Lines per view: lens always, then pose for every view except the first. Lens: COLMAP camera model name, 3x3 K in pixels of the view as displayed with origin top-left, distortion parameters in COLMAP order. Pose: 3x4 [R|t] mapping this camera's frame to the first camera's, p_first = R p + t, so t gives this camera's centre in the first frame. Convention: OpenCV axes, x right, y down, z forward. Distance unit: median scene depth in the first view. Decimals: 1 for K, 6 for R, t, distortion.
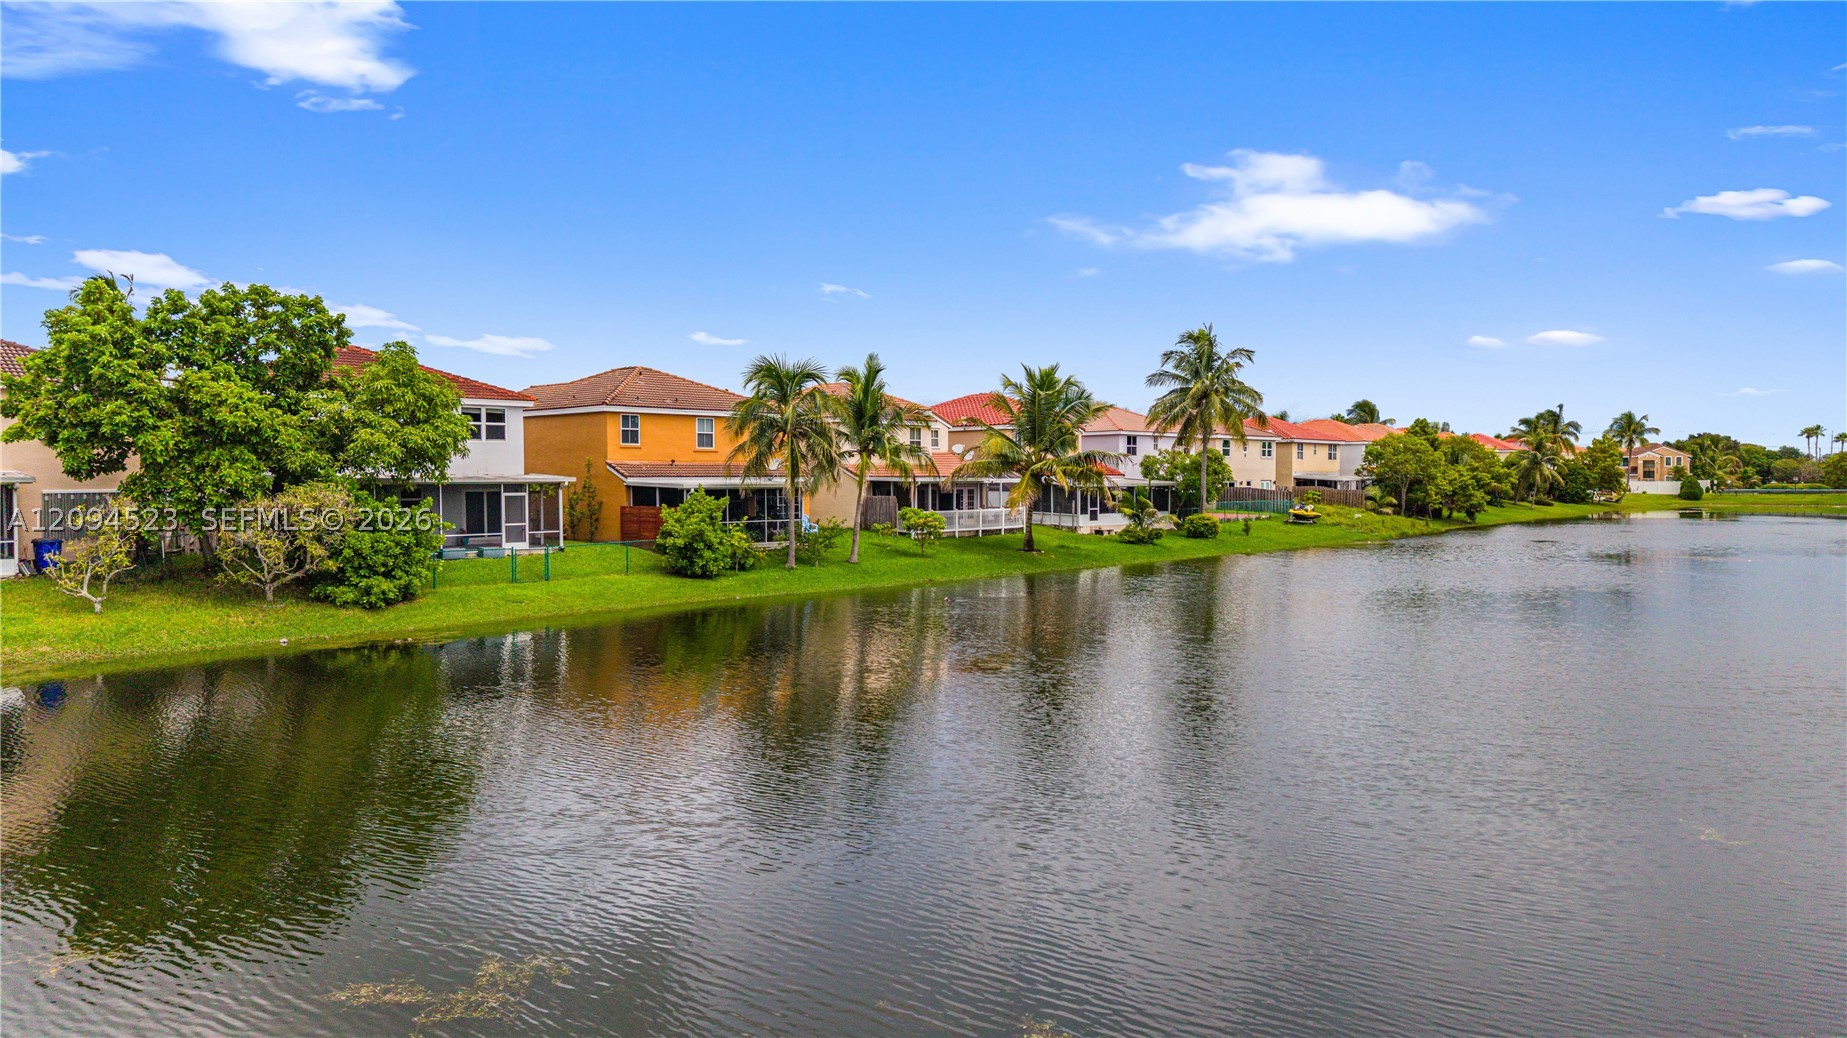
lens RADIAL K [[1236.7, 0, 932.3], [0, 1236.7, 488.2], [0, 0, 1]] dist [0.071337, -0.121622]
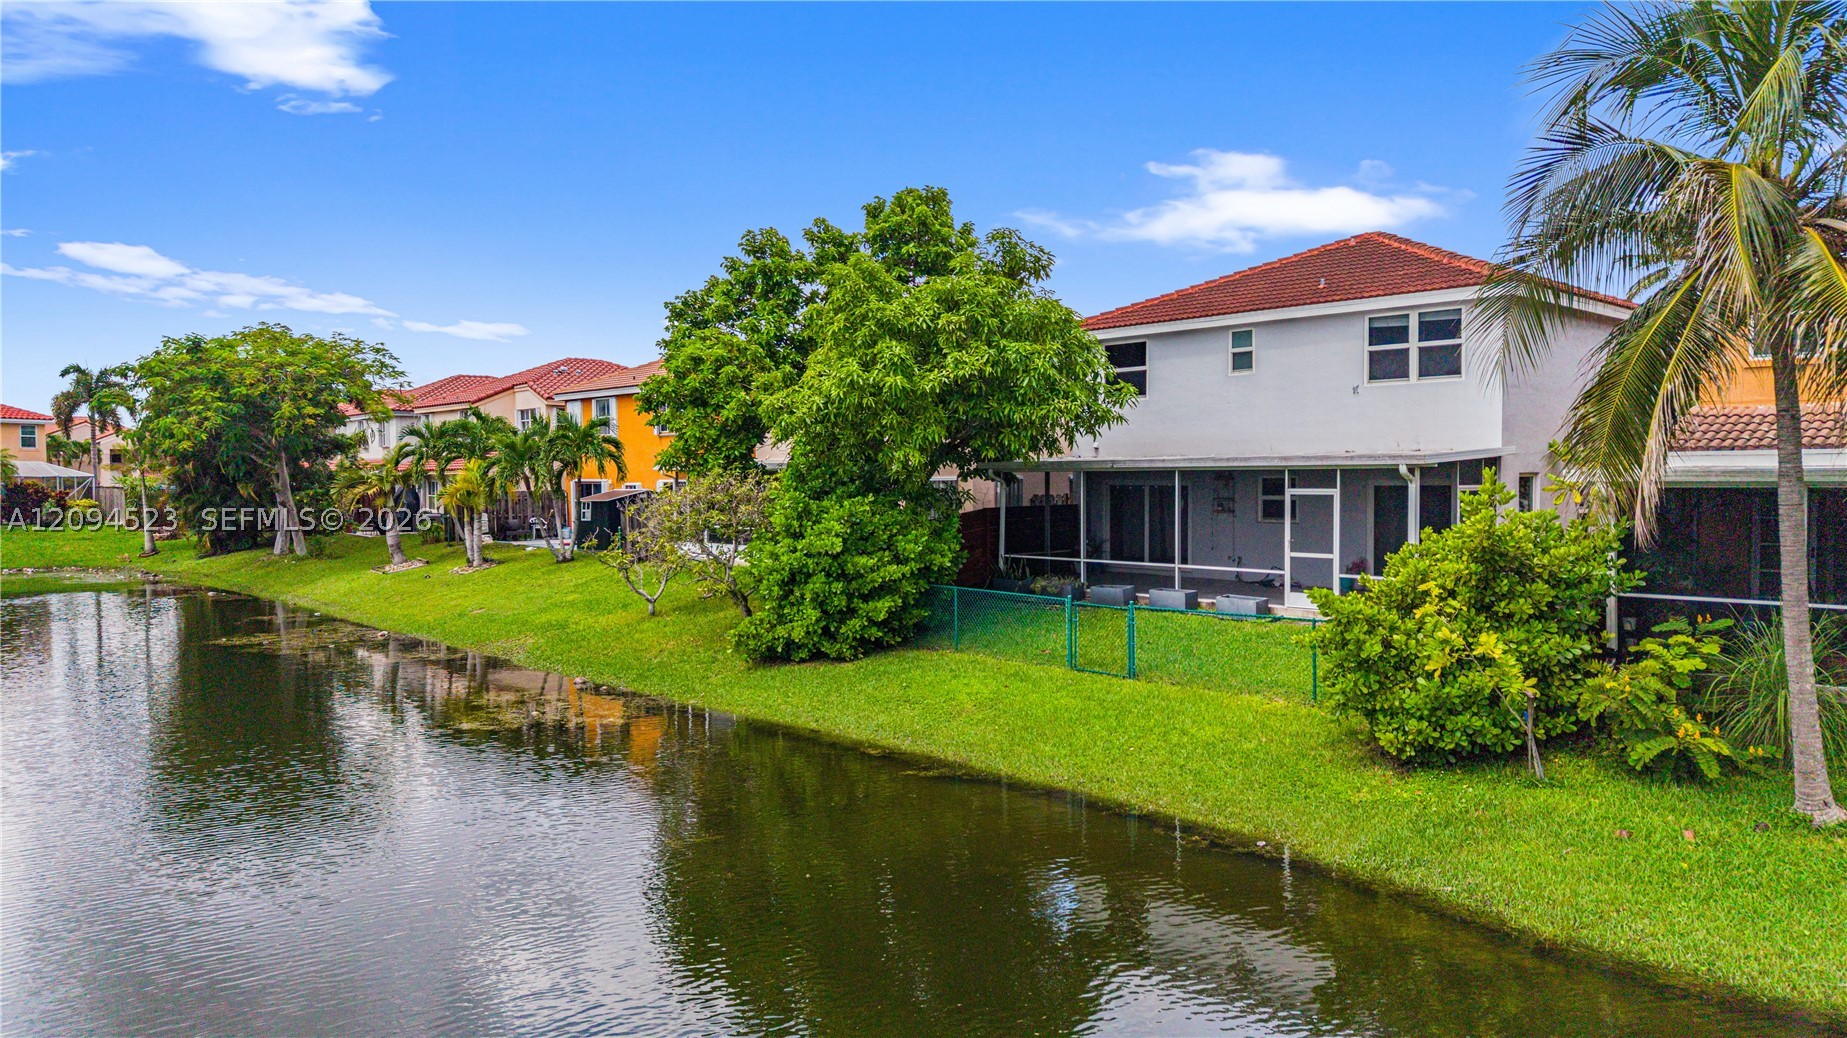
lens RADIAL K [[1236.3, 0, 927.6], [0, 1236.3, 512.1], [0, 0, 1]] dist [0.049027, -0.051203]
pose [[-0.045729, 0.038271, -0.998220, 0.141000], [-0.003279, 0.999255, 0.038461, -0.004903], [0.998948, 0.005031, -0.045570, 0.858571]]
